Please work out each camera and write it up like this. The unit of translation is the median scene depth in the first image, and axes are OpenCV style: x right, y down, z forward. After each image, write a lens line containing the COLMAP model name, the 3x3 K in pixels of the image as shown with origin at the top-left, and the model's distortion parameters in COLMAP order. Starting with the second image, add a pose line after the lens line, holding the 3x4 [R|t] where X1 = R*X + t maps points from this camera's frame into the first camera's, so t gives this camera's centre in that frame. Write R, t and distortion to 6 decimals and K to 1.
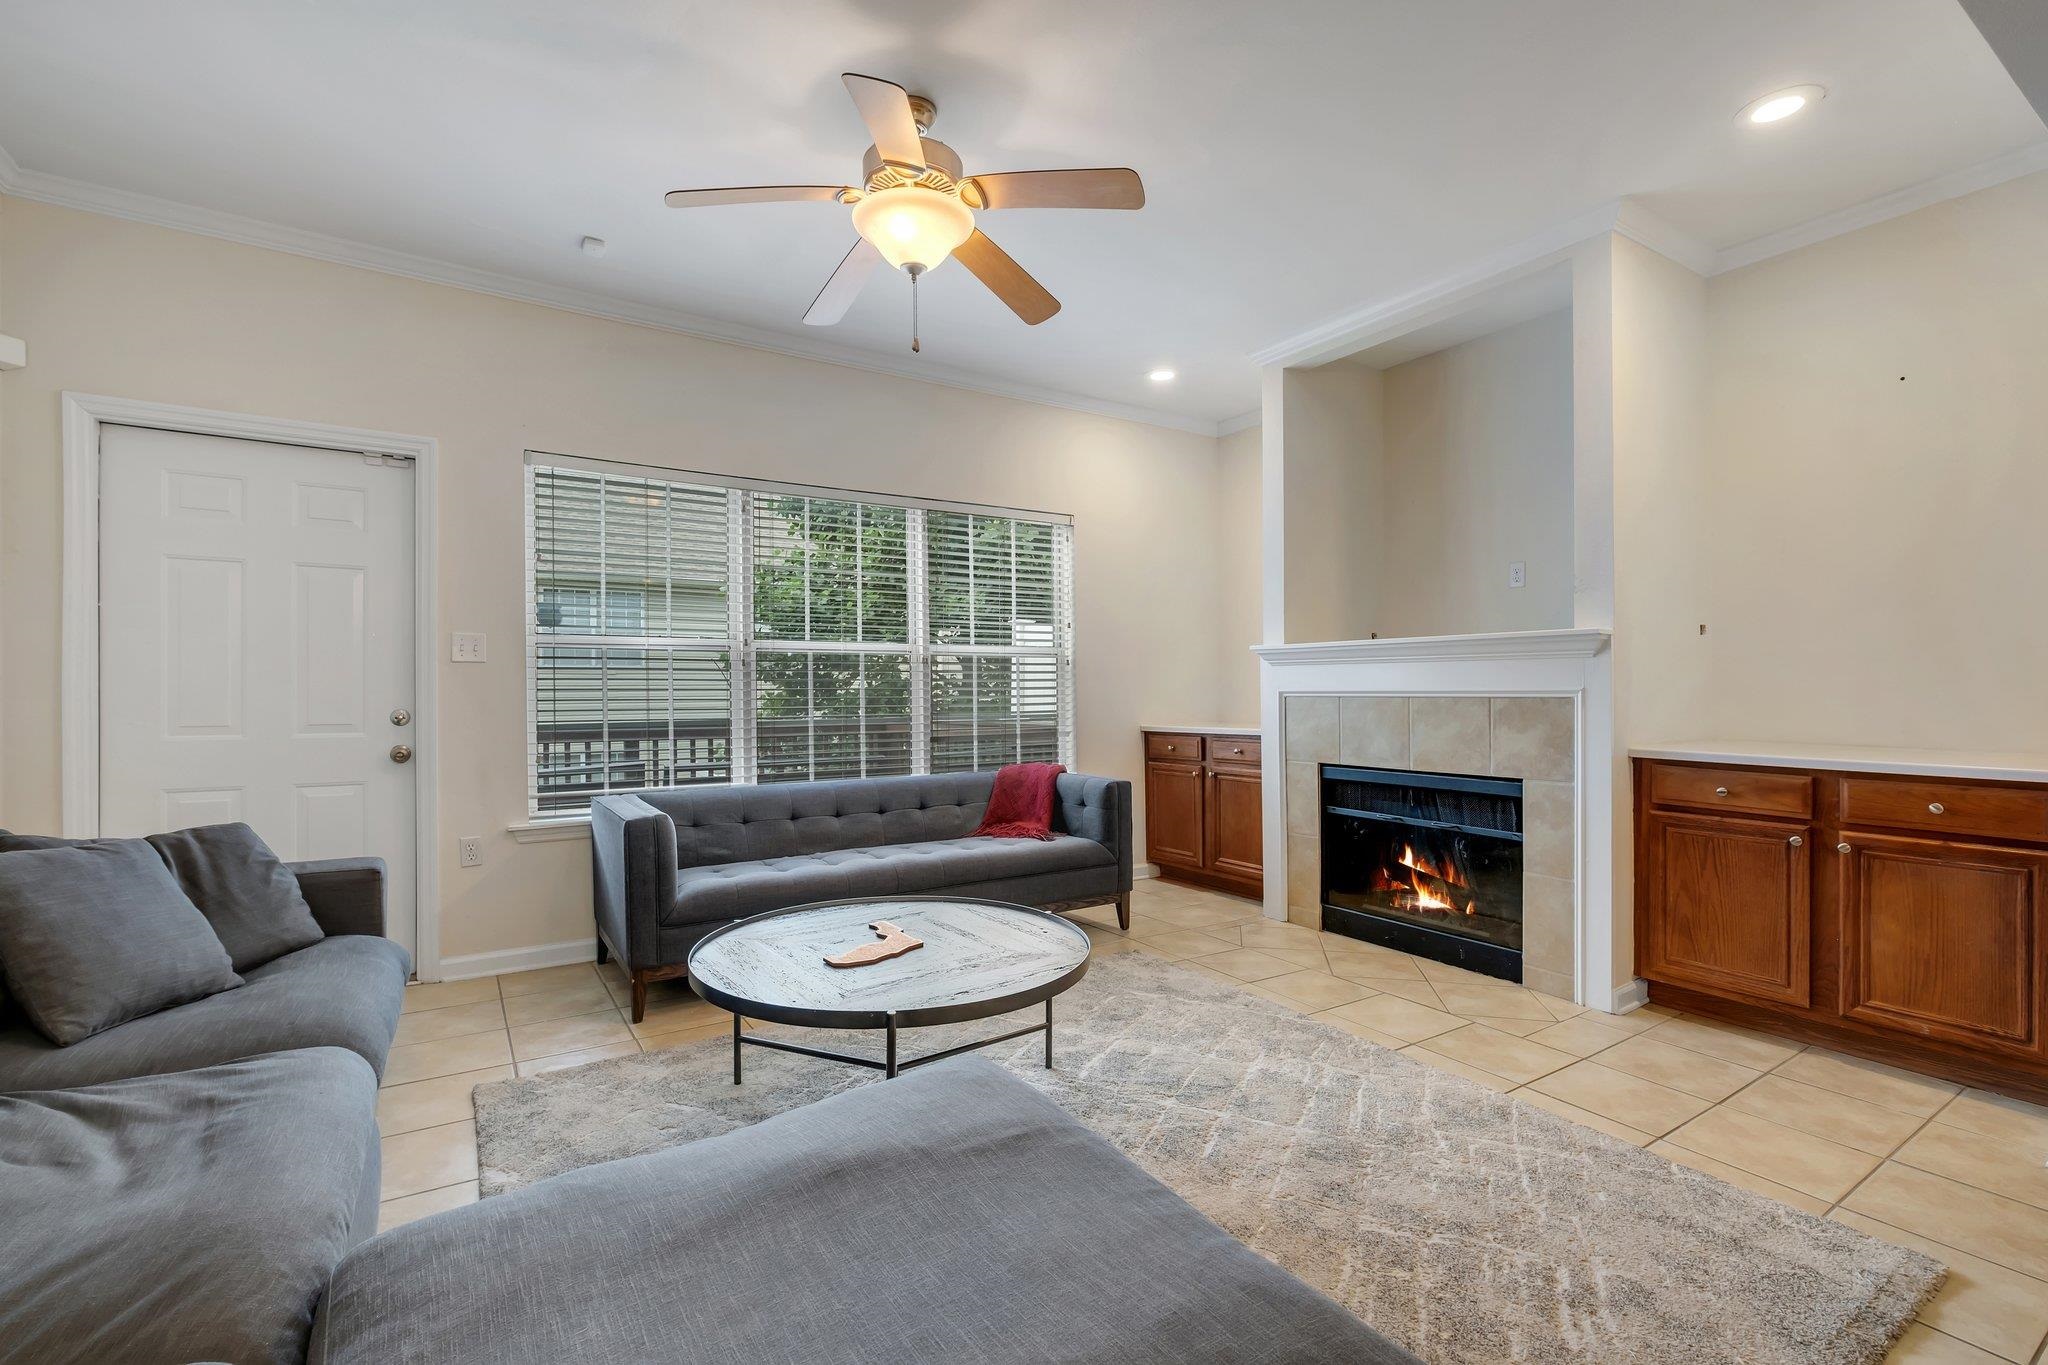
lens RADIAL K [[906.4, 0, 1018.3], [0, 906.4, 664.1], [0, 0, 1]] dist [-0.004116, -0.000574]
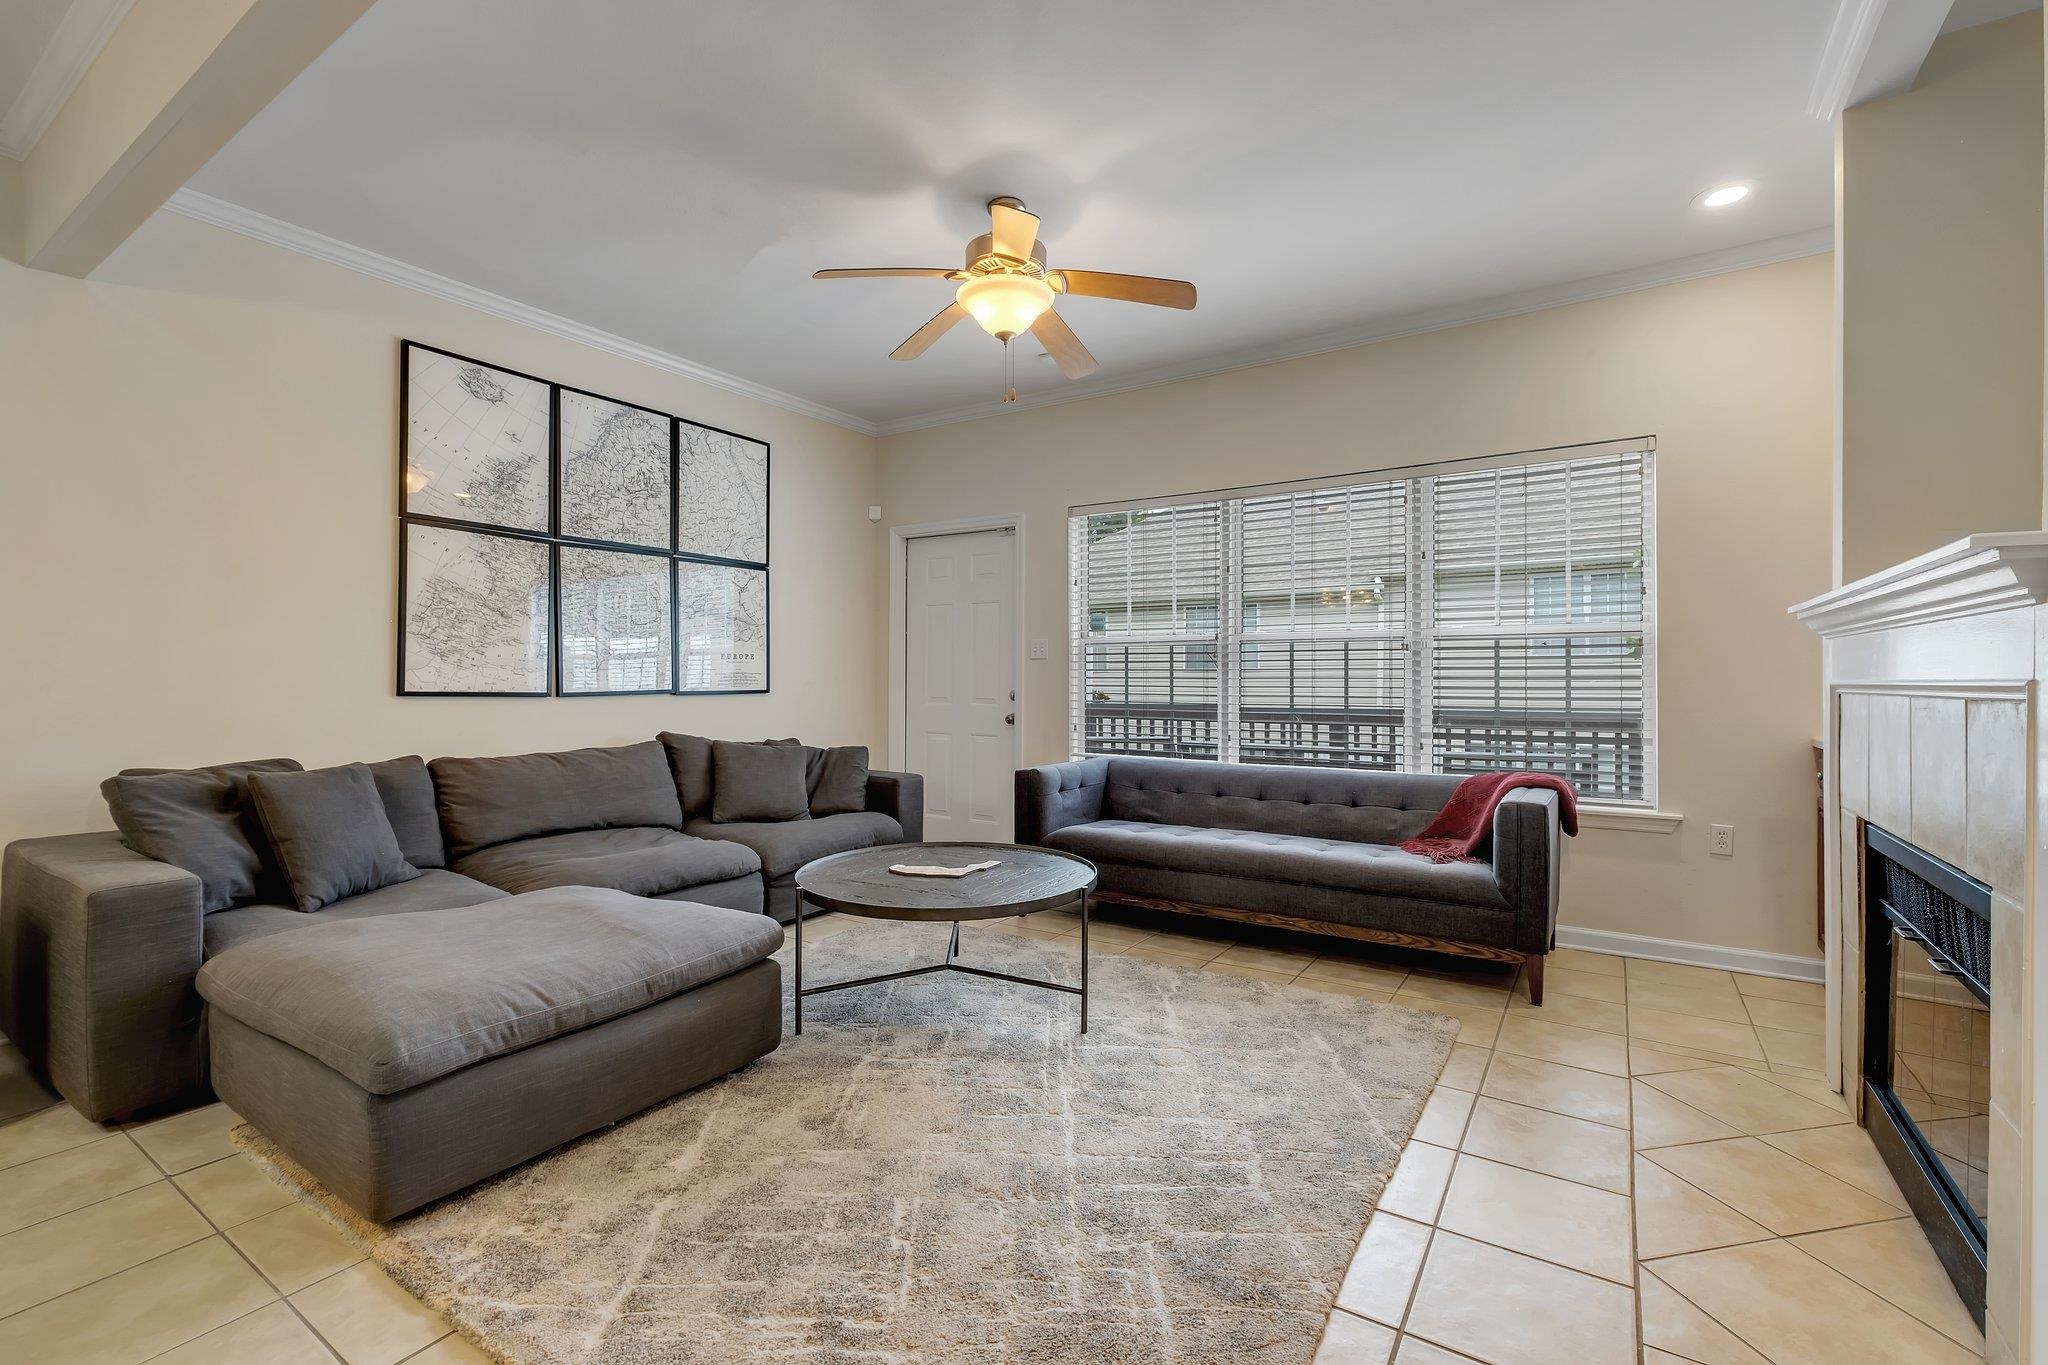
lens RADIAL K [[893.1, 0, 1021.2], [0, 893.1, 657.4], [0, 0, 1]] dist [-0.003462, -0.000761]
pose [[0.409974, -0.017112, -0.911937, 0.735524], [0.022866, 0.999703, -0.008479, 0.007157], [0.911811, -0.017376, 0.410243, 0.383827]]
